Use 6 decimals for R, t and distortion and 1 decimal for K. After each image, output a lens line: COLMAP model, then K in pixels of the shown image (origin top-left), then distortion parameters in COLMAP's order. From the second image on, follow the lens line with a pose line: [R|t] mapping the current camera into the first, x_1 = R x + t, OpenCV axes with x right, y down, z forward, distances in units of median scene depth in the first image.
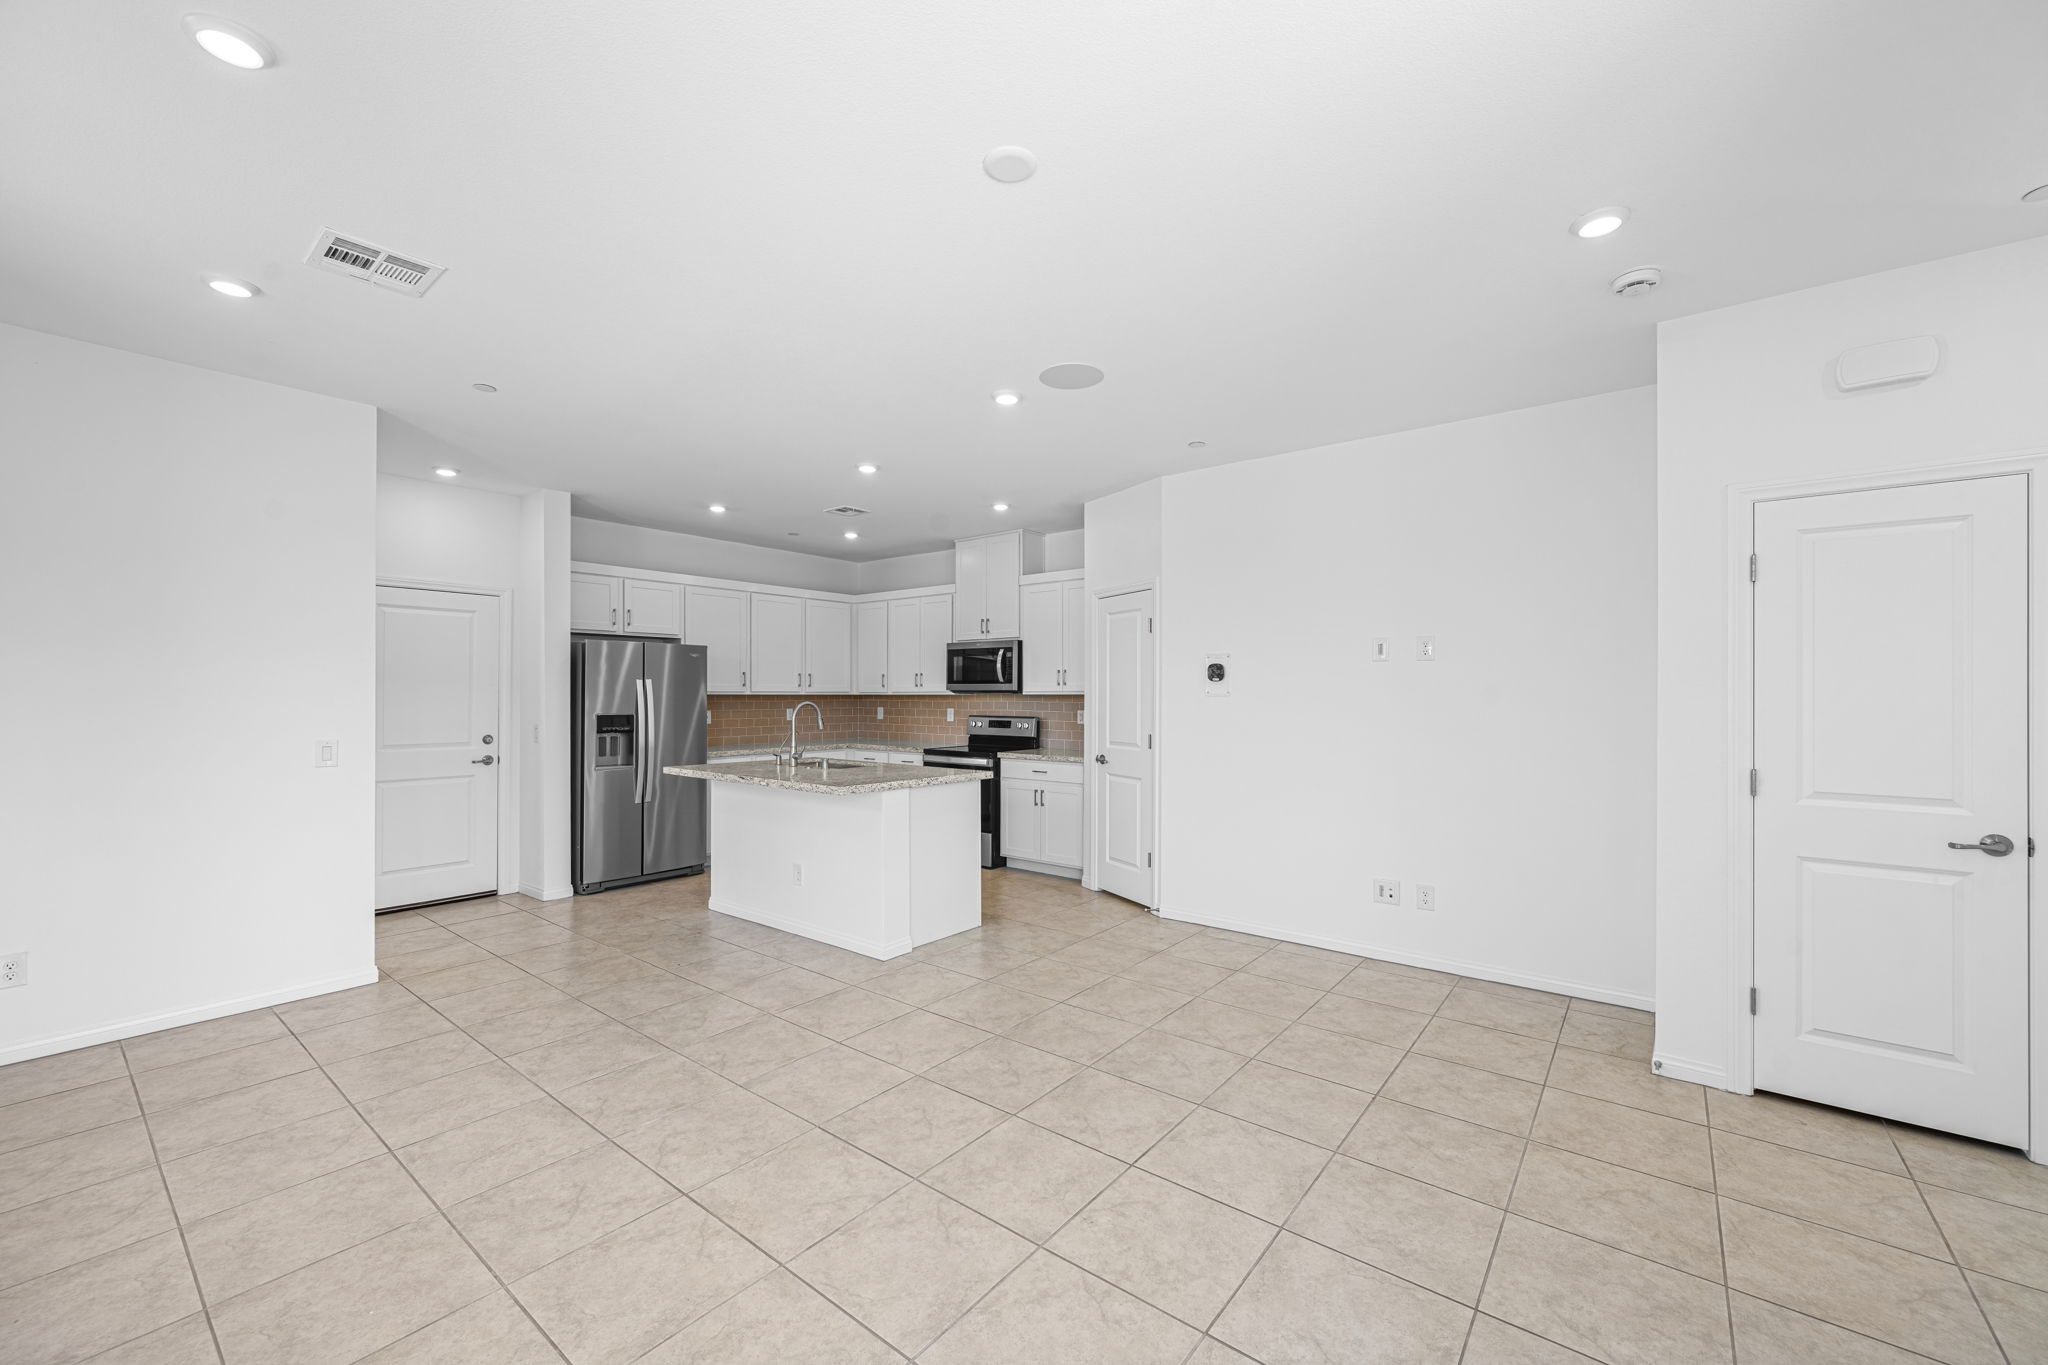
lens RADIAL K [[820.8, 0, 1027.8], [0, 820.8, 678.5], [0, 0, 1]] dist [-0.000527, -0.000208]
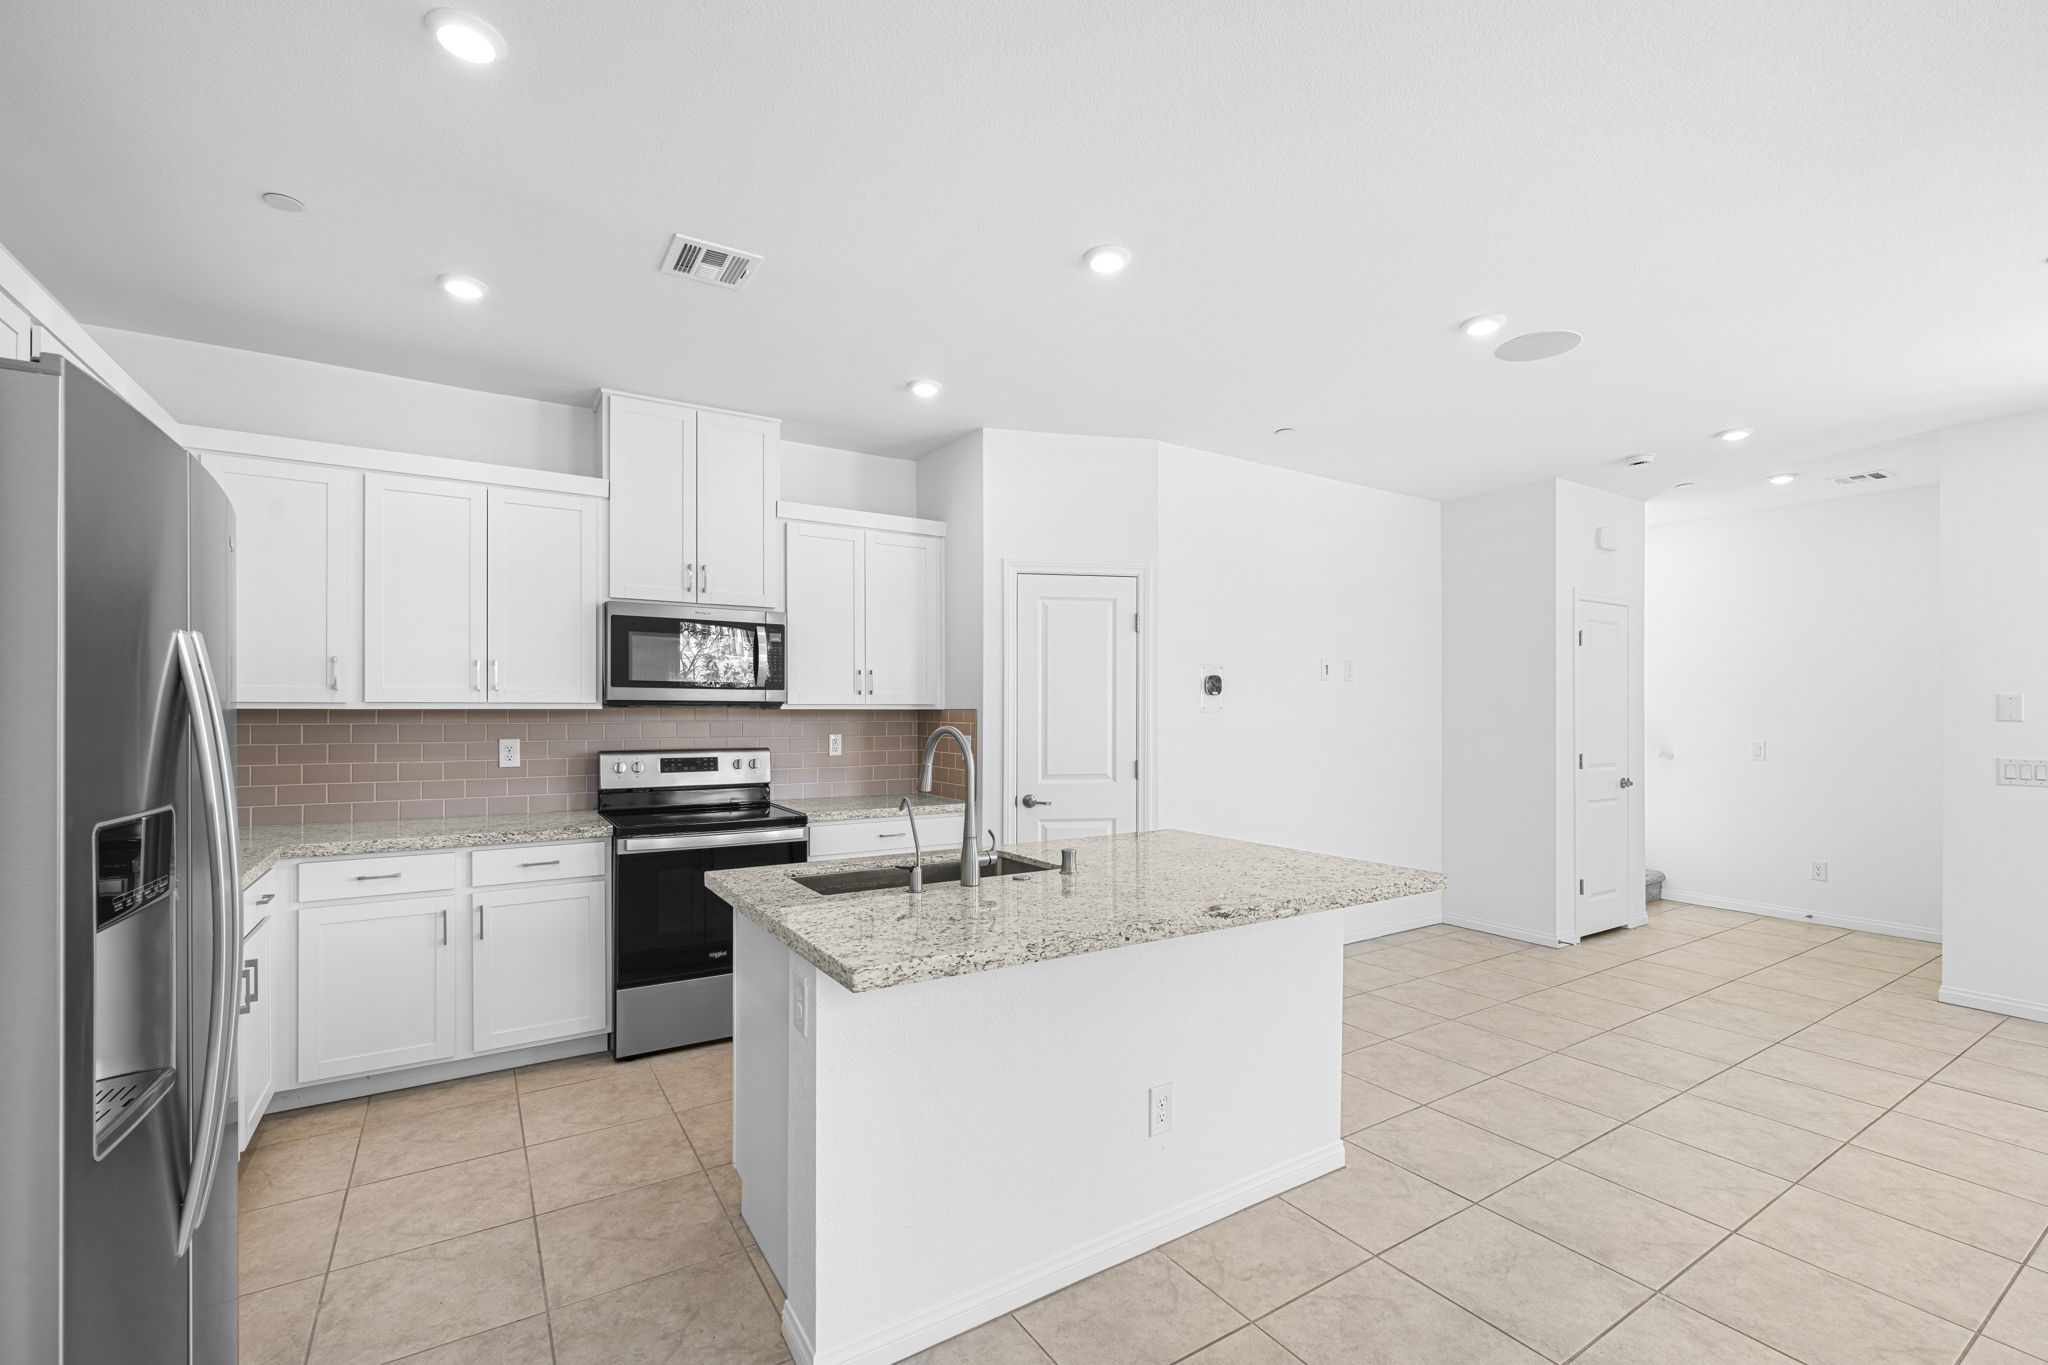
lens RADIAL K [[871.6, 0, 1035.1], [0, 871.6, 698.9], [0, 0, 1]] dist [-0.001380, -0.000314]
pose [[0.323313, 0.014022, 0.946188, -0.639019], [-0.019993, 0.999768, -0.007985, 0.016479], [-0.946081, -0.016336, 0.323519, 0.773037]]
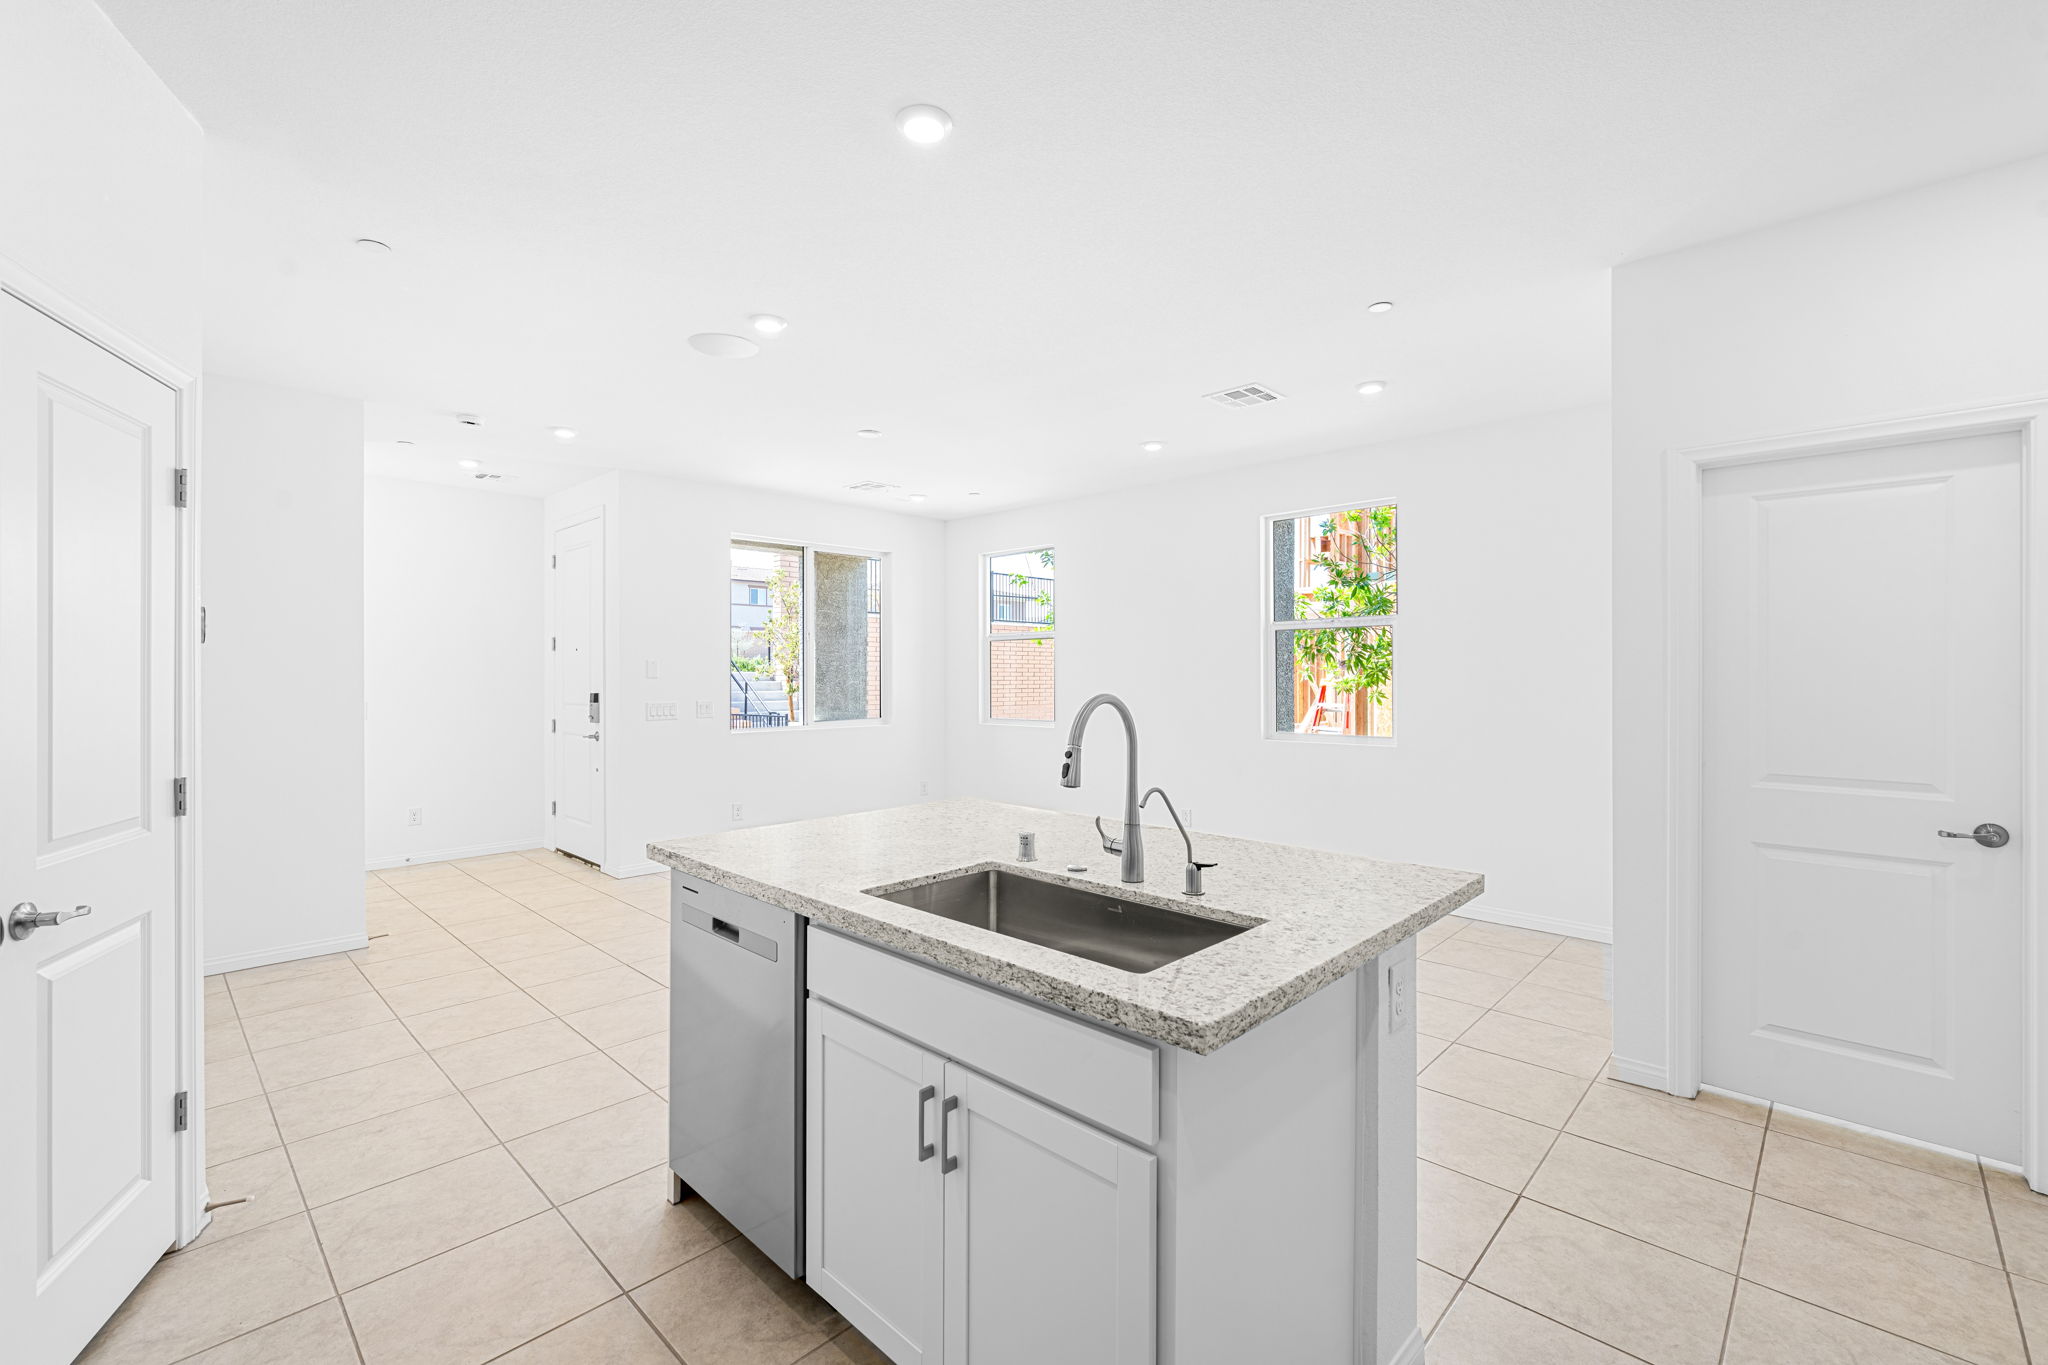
lens RADIAL K [[871.6, 0, 1023.2], [0, 871.6, 674.9], [0, 0, 1]] dist [-0.001380, -0.000314]
pose [[-0.994686, 0.000342, 0.102951, -0.257627], [-0.001019, 0.999913, -0.013169, 0.024917], [-0.102947, -0.013204, -0.994599, 1.271516]]
